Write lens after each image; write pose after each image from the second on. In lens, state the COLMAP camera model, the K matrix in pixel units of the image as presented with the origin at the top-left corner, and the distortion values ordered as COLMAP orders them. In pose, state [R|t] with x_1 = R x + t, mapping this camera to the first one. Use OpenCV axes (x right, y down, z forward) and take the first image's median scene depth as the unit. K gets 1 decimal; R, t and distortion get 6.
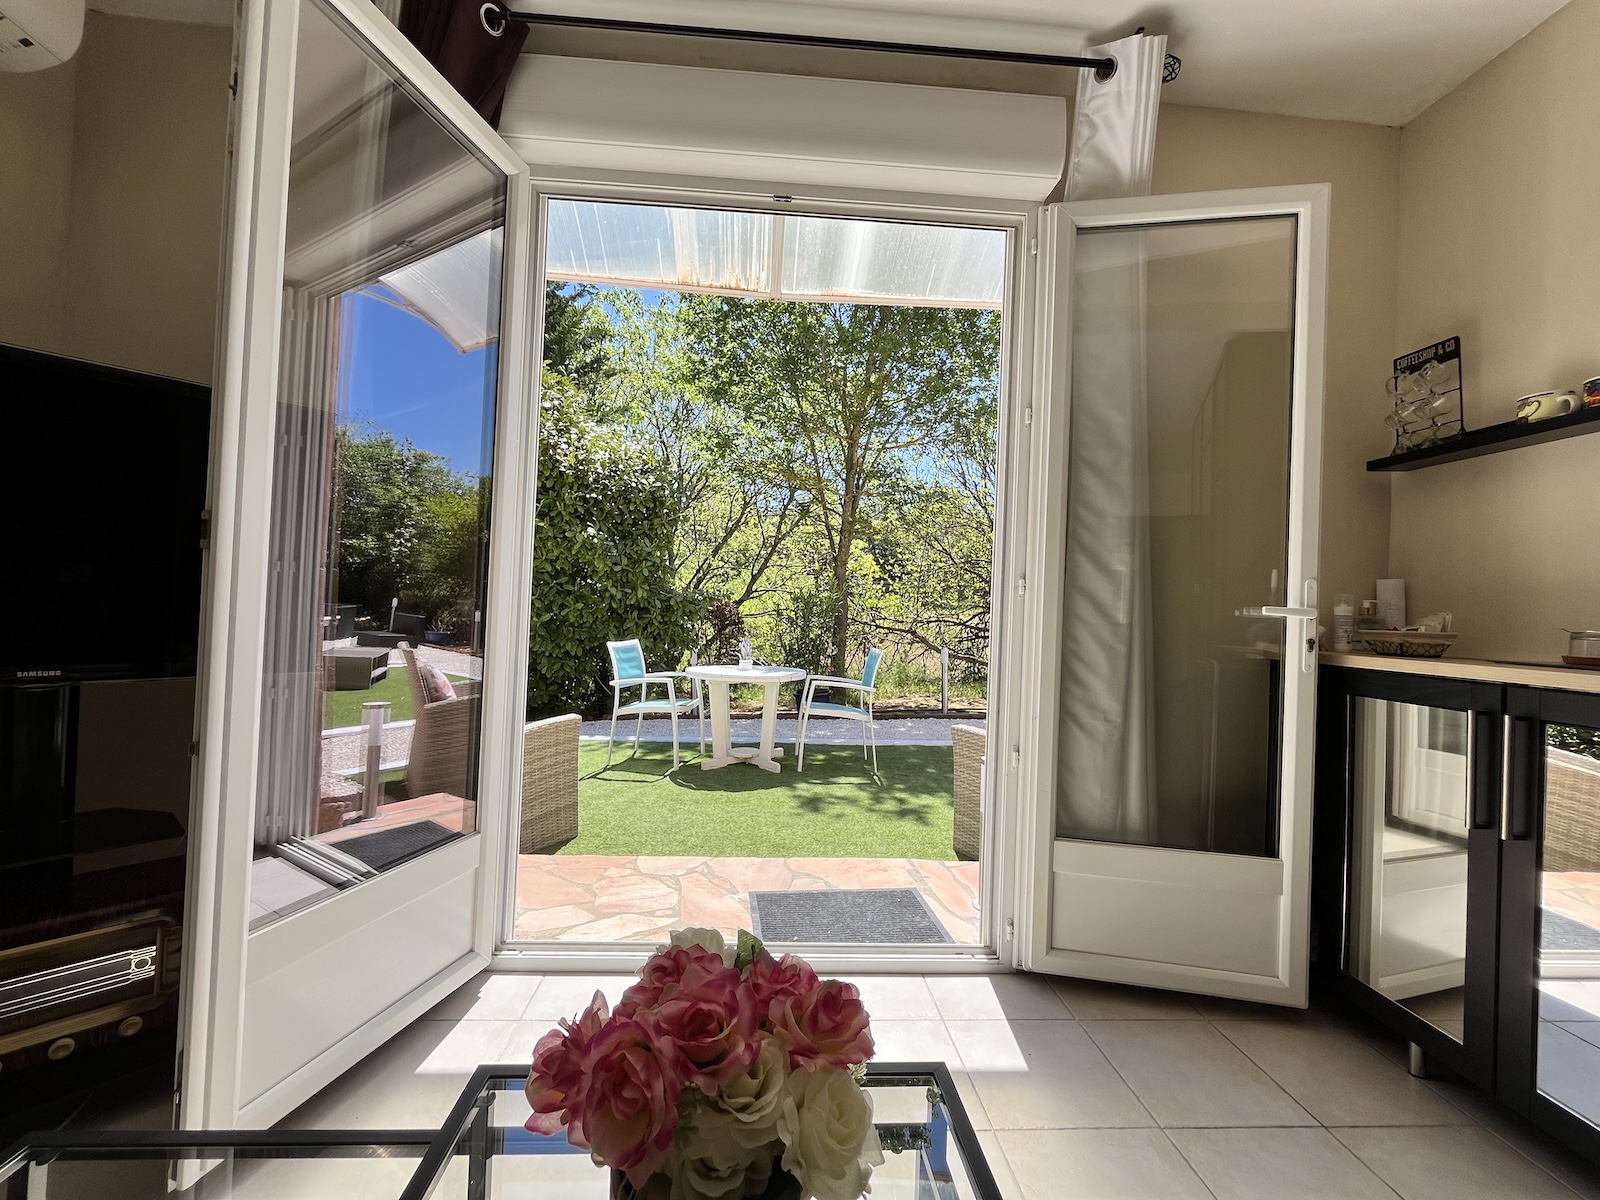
lens RADIAL K [[645.3, 0, 796.9], [0, 645.3, 600.1], [0, 0, 1]] dist [-0.009870, 0.000002]
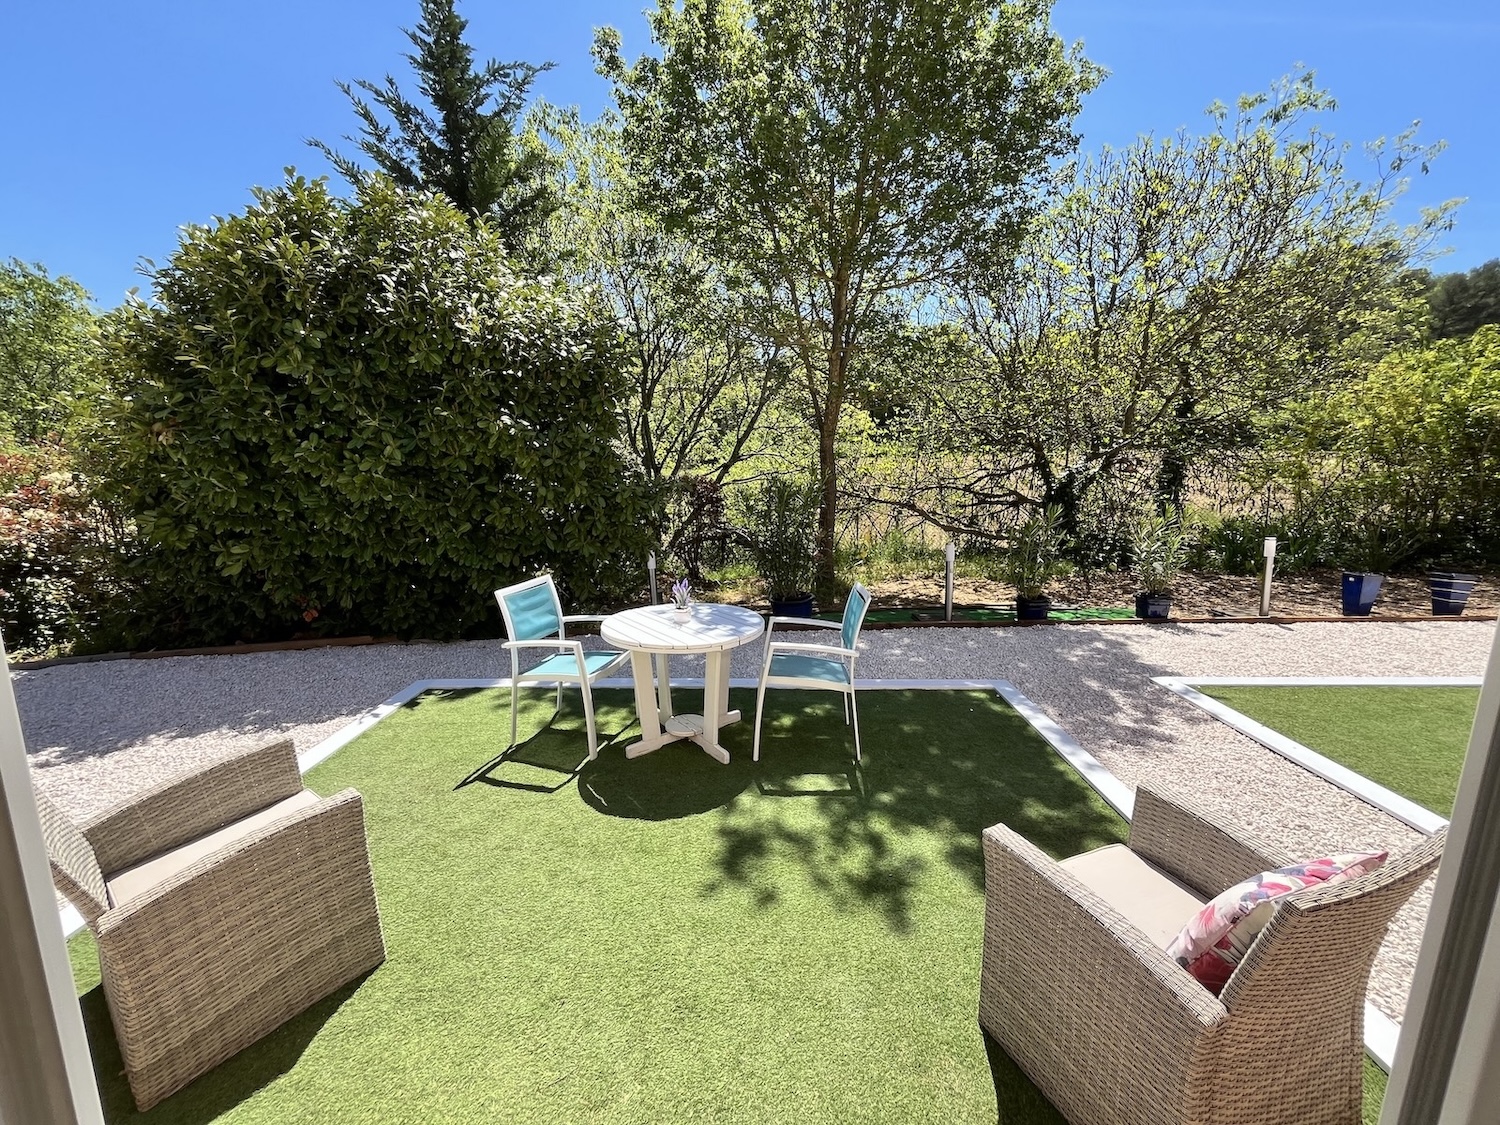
lens RADIAL K [[605.0, 0, 748.9], [0, 605.0, 562.1], [0, 0, 1]] dist [-0.009870, 0.000002]
pose [[0.996443, -0.016648, -0.082604, 0.029544], [0.031995, 0.981626, 0.188114, -0.046489], [0.077954, -0.190088, 0.978667, 0.181797]]
